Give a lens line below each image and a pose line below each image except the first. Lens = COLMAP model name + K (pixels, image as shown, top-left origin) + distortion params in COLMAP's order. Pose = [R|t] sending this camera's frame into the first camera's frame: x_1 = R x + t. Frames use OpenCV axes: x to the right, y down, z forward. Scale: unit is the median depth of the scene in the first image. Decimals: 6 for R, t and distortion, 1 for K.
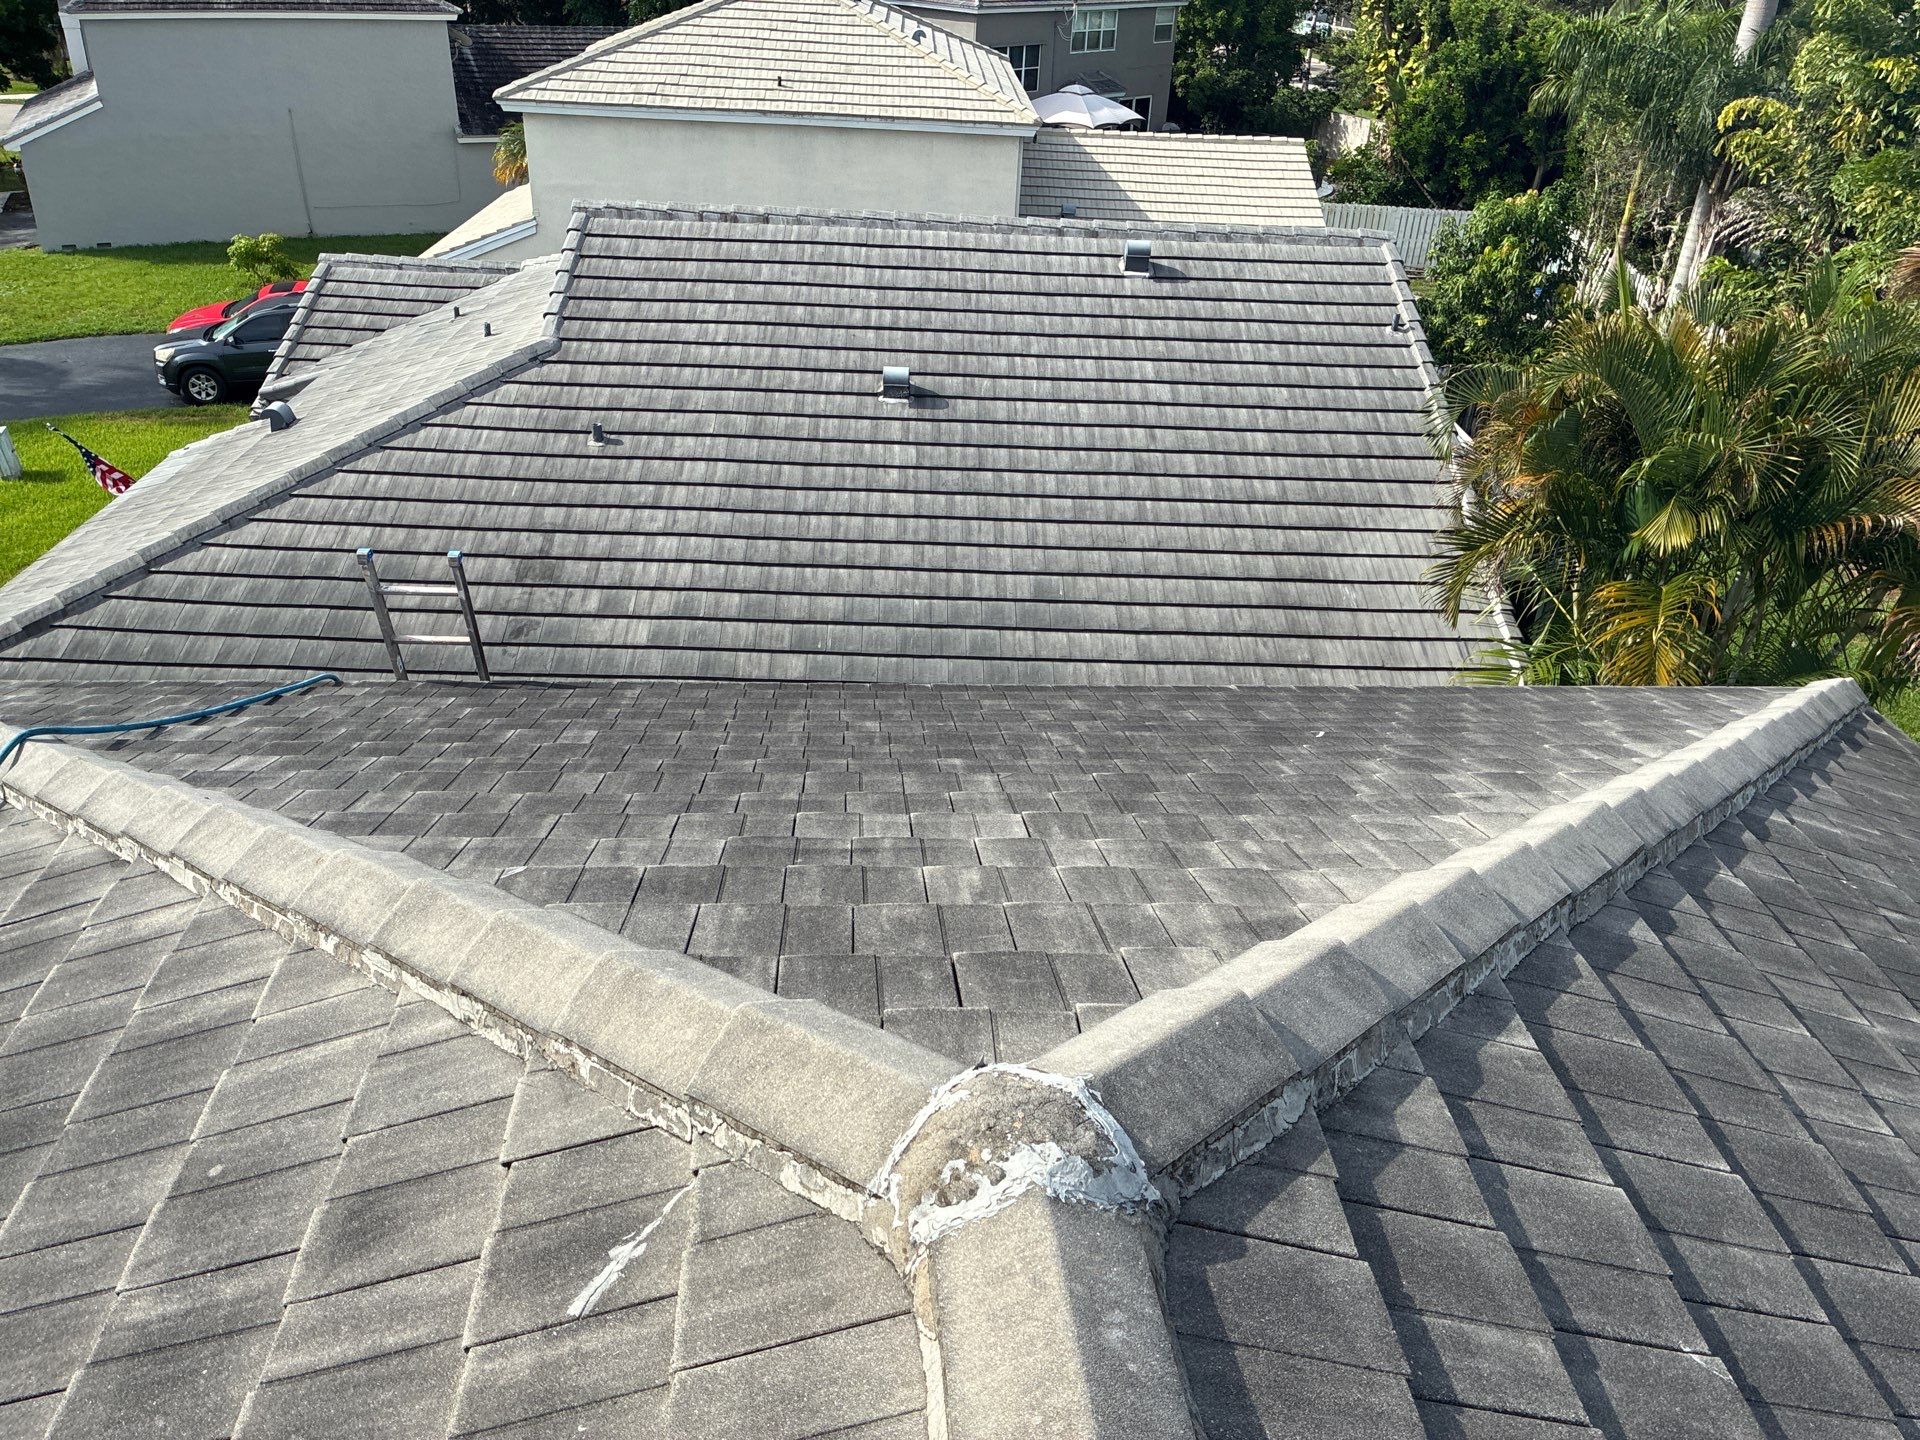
lens RADIAL K [[1444.7, 0, 948.2], [0, 1444.7, 720.0], [0, 0, 1]] dist [0.046233, -0.062152]
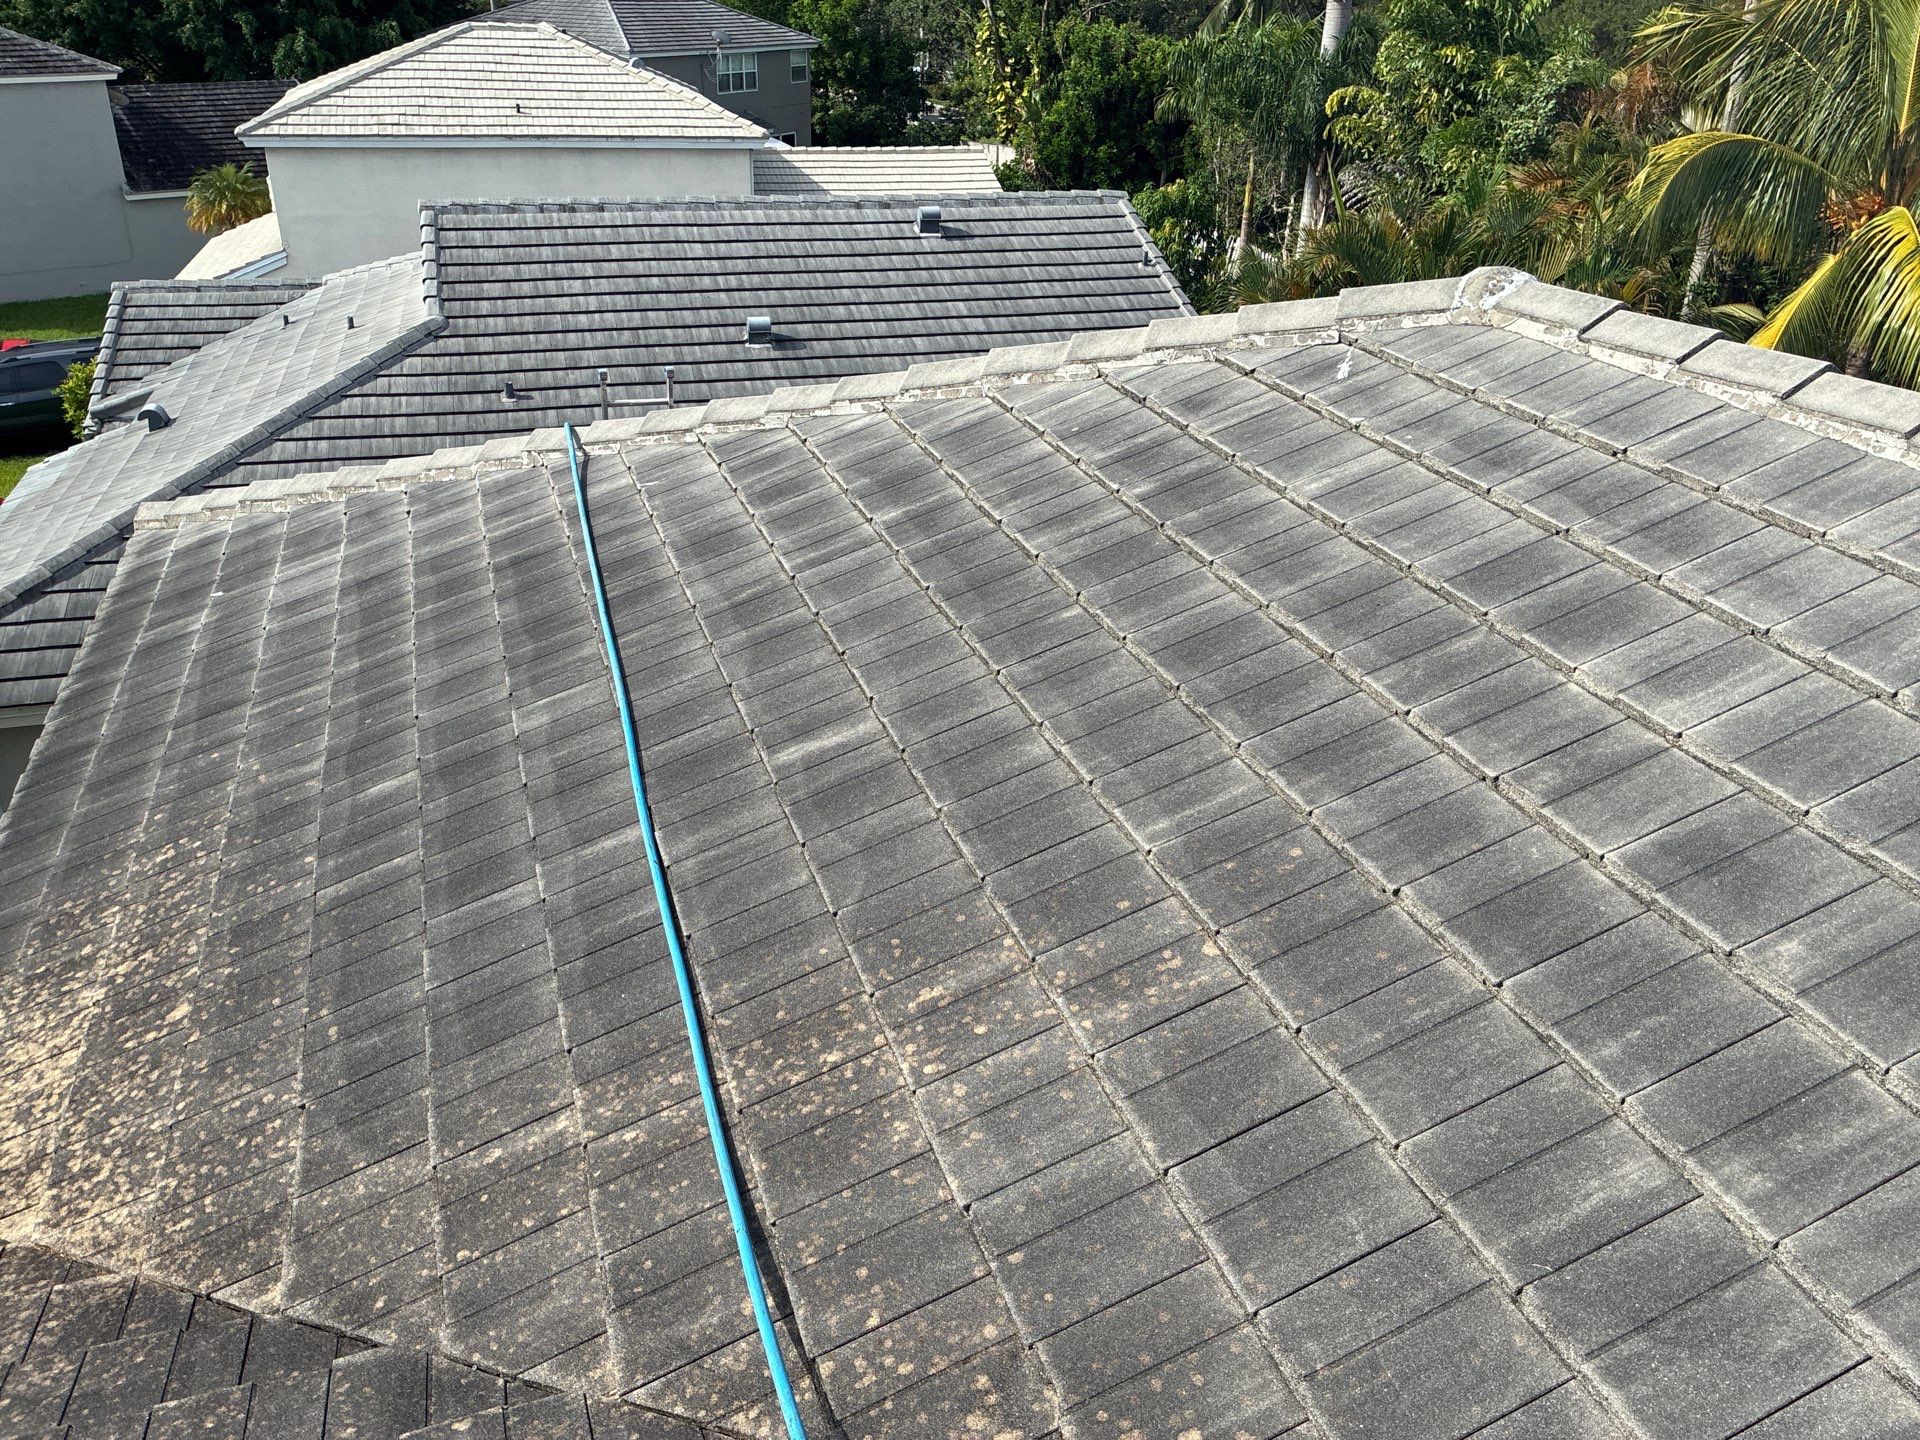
lens RADIAL K [[1444.7, 0, 940.0], [0, 1444.7, 714.8], [0, 0, 1]] dist [0.046233, -0.062152]
pose [[0.966948, -0.130890, 0.218816, -0.169290], [0.138592, 0.990144, -0.020161, 0.103132], [-0.214020, 0.049821, 0.975558, -0.134932]]
